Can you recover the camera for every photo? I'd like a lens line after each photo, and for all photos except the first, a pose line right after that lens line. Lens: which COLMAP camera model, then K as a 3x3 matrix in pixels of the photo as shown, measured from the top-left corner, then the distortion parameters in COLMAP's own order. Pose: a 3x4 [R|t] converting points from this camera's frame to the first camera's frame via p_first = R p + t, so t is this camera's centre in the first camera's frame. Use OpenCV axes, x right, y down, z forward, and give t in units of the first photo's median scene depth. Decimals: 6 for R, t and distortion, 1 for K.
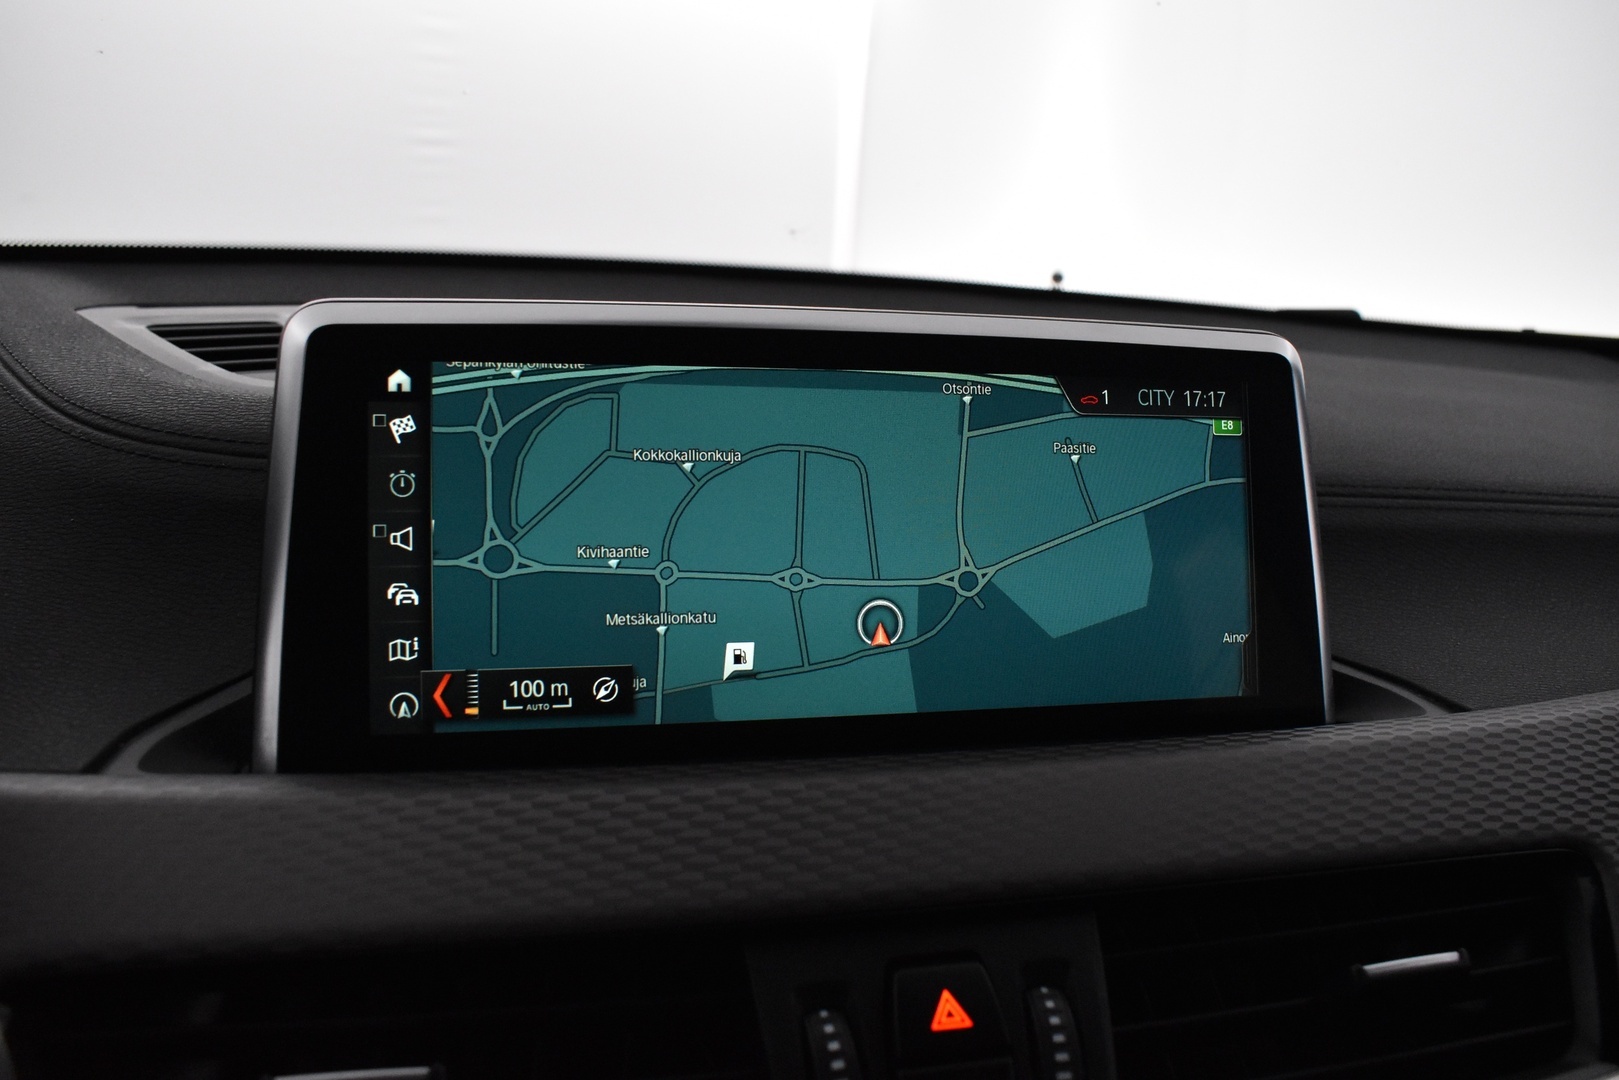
lens RADIAL K [[1266.2, 0, 809.5], [0, 1266.2, 540.0], [0, 0, 1]] dist [-0.089208, -0.002372]
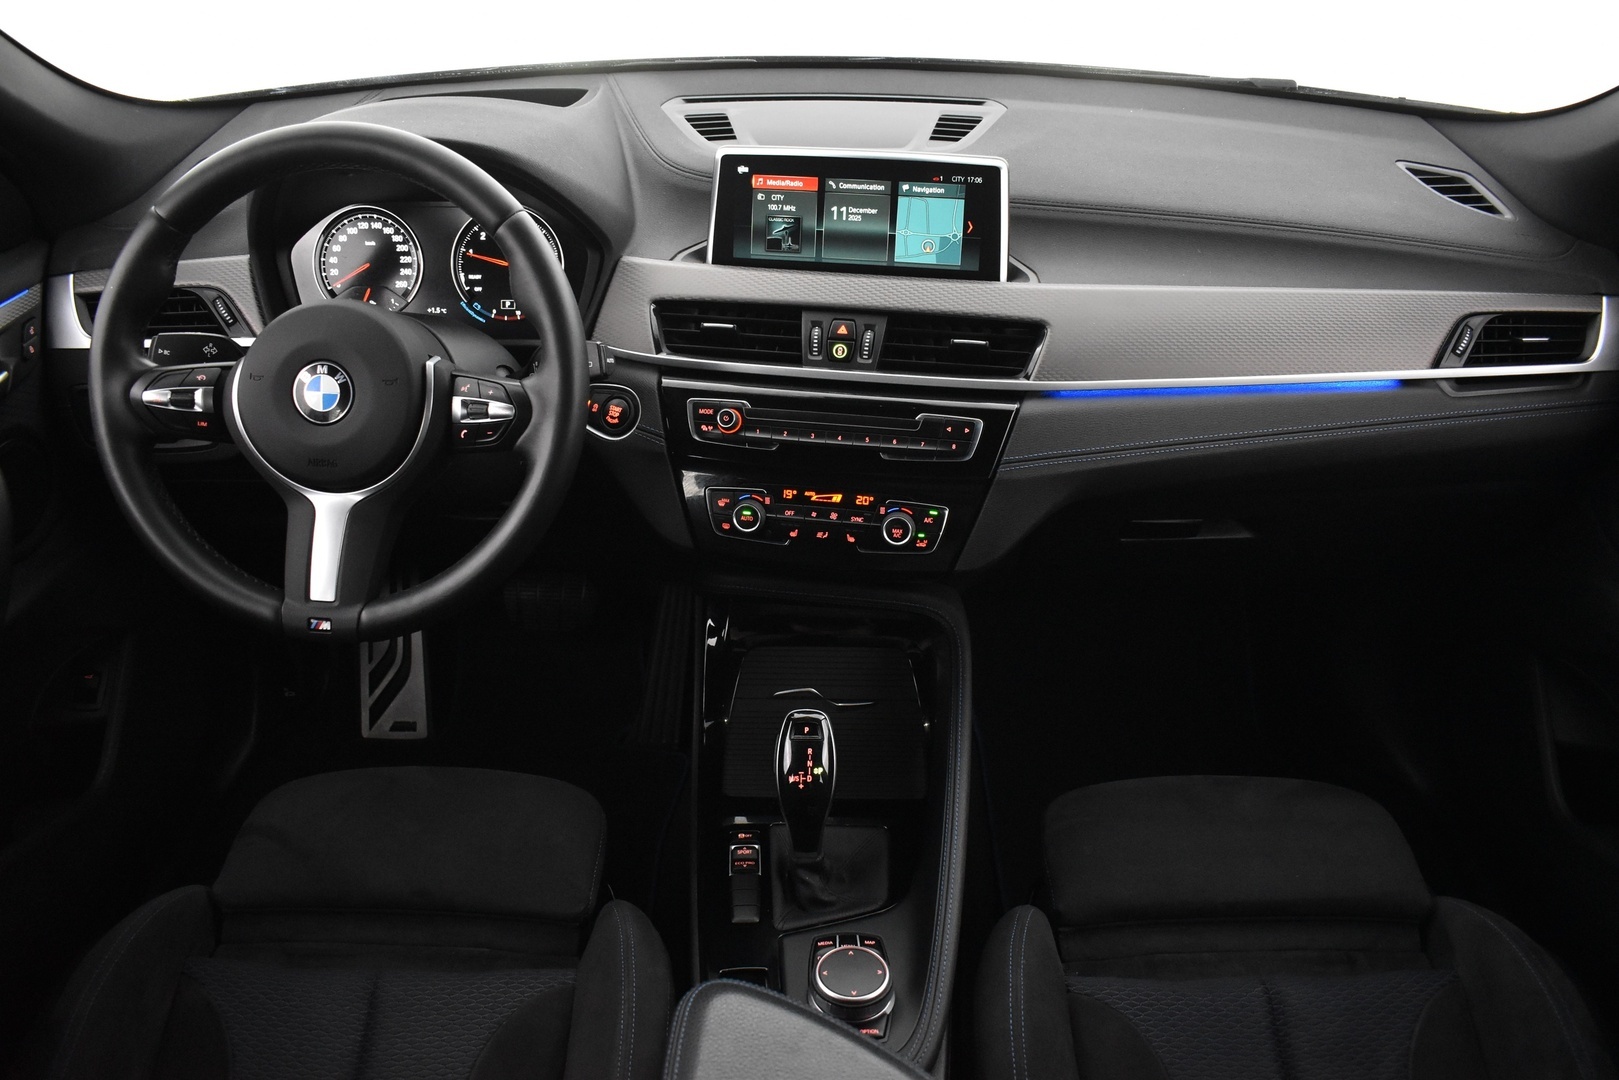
lens RADIAL K [[1266.2, 0, 809.5], [0, 1266.2, 540.0], [0, 0, 1]] dist [-0.089208, -0.002372]
pose [[0.920077, 0.174658, -0.350646, 1.490141], [-0.032462, 0.926020, 0.376075, -0.547740], [0.390389, -0.334635, 0.857680, -2.763951]]
